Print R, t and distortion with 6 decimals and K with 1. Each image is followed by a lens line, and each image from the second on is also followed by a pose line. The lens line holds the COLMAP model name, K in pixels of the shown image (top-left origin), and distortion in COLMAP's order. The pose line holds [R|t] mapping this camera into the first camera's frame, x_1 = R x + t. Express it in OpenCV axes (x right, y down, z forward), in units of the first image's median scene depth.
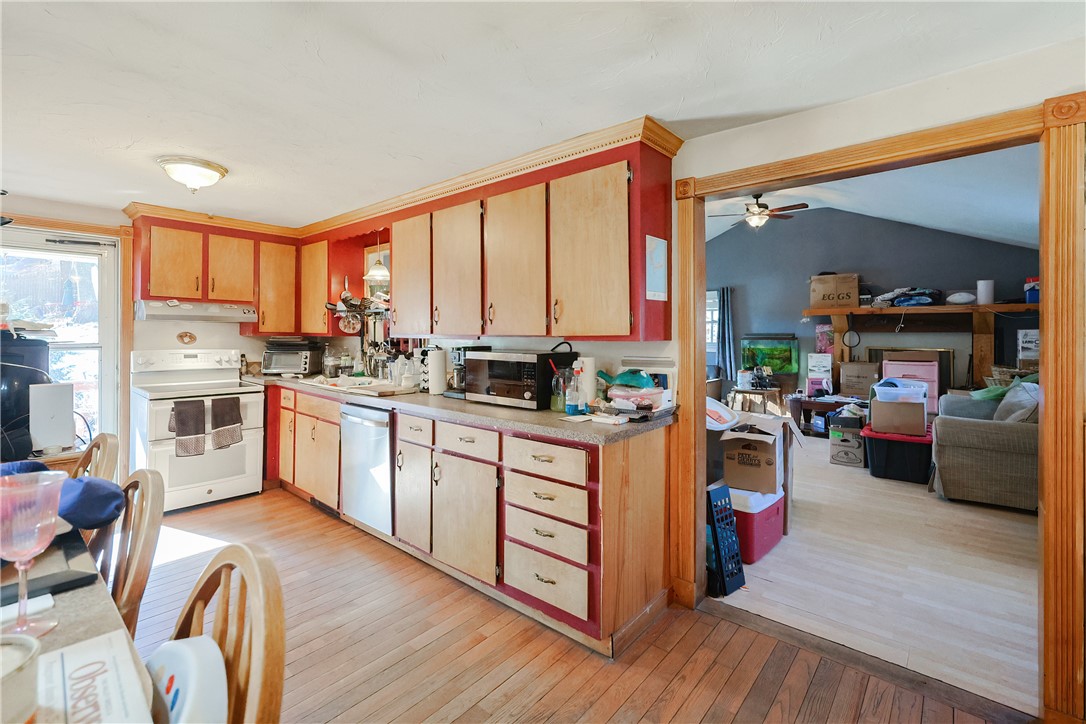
lens RADIAL K [[475.8, 0, 550.6], [0, 475.8, 330.2], [0, 0, 1]] dist [-0.015766, -0.000371]
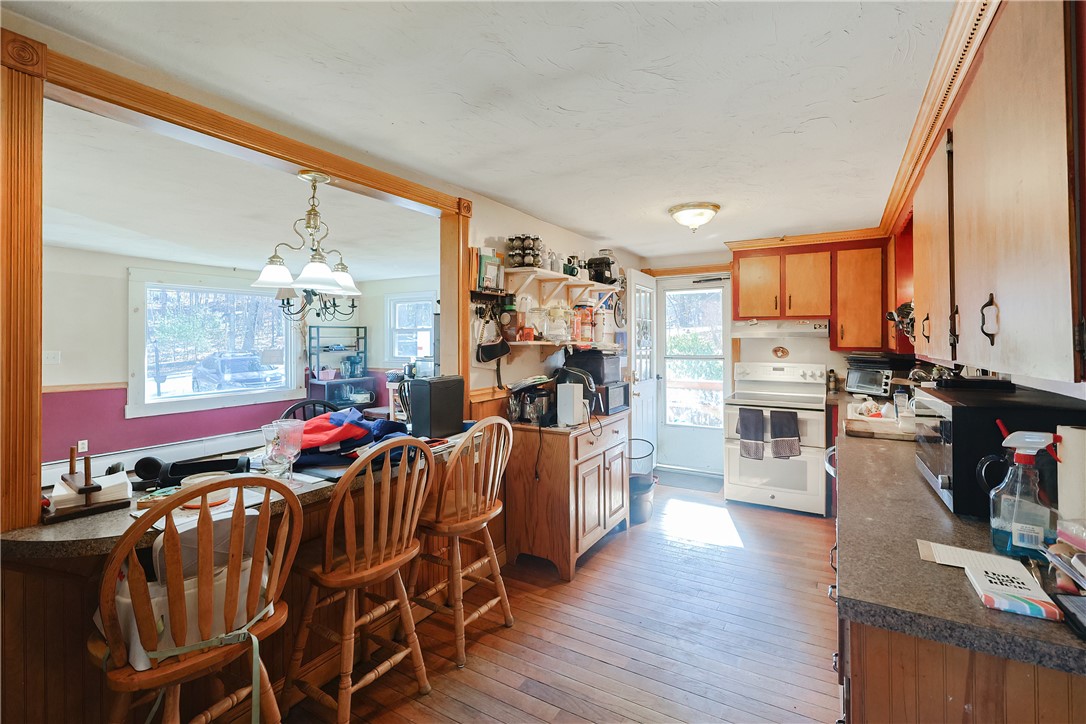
lens RADIAL K [[486.2, 0, 566.9], [0, 486.2, 336.9], [0, 0, 1]] dist [0.012345, 0.000089]
pose [[0.185867, -0.012042, -0.982501, 0.374422], [0.012431, 0.999874, -0.009903, -0.020855], [0.982496, -0.010373, 0.185993, 0.445382]]
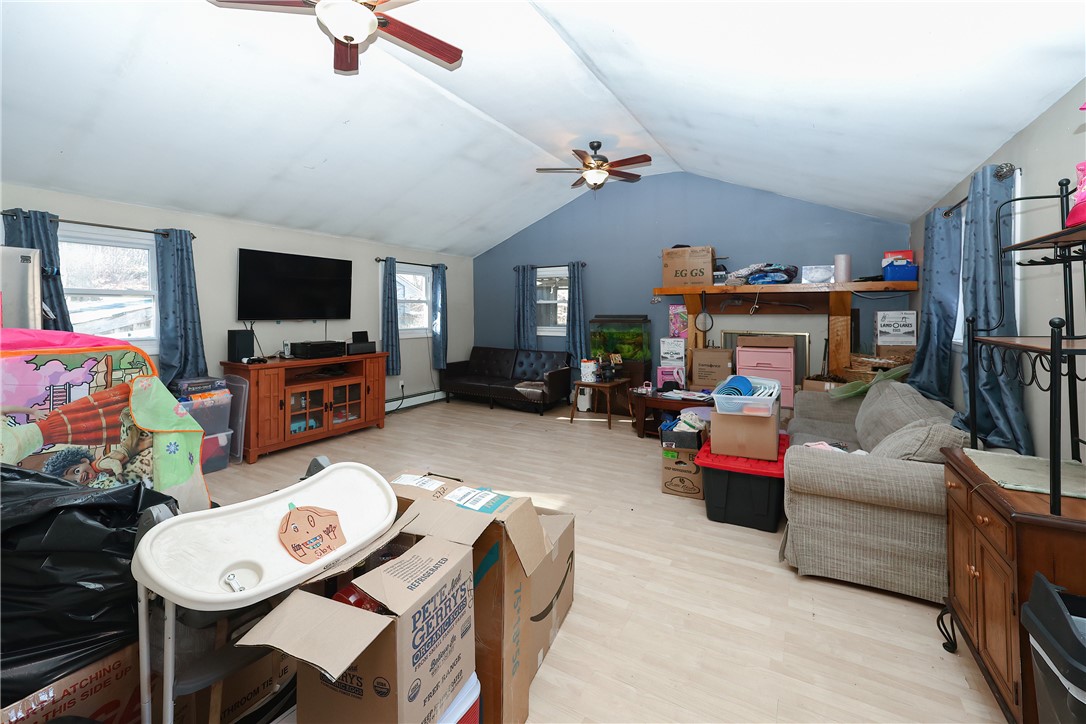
lens RADIAL K [[447.4, 0, 557.9], [0, 447.4, 314.7], [0, 0, 1]] dist [0.004990, 0.000306]
pose [[0.979828, -0.005740, 0.199759, 0.200939], [0.002985, 0.999896, 0.014089, -0.006730], [-0.199819, -0.013209, 0.979744, 0.239663]]
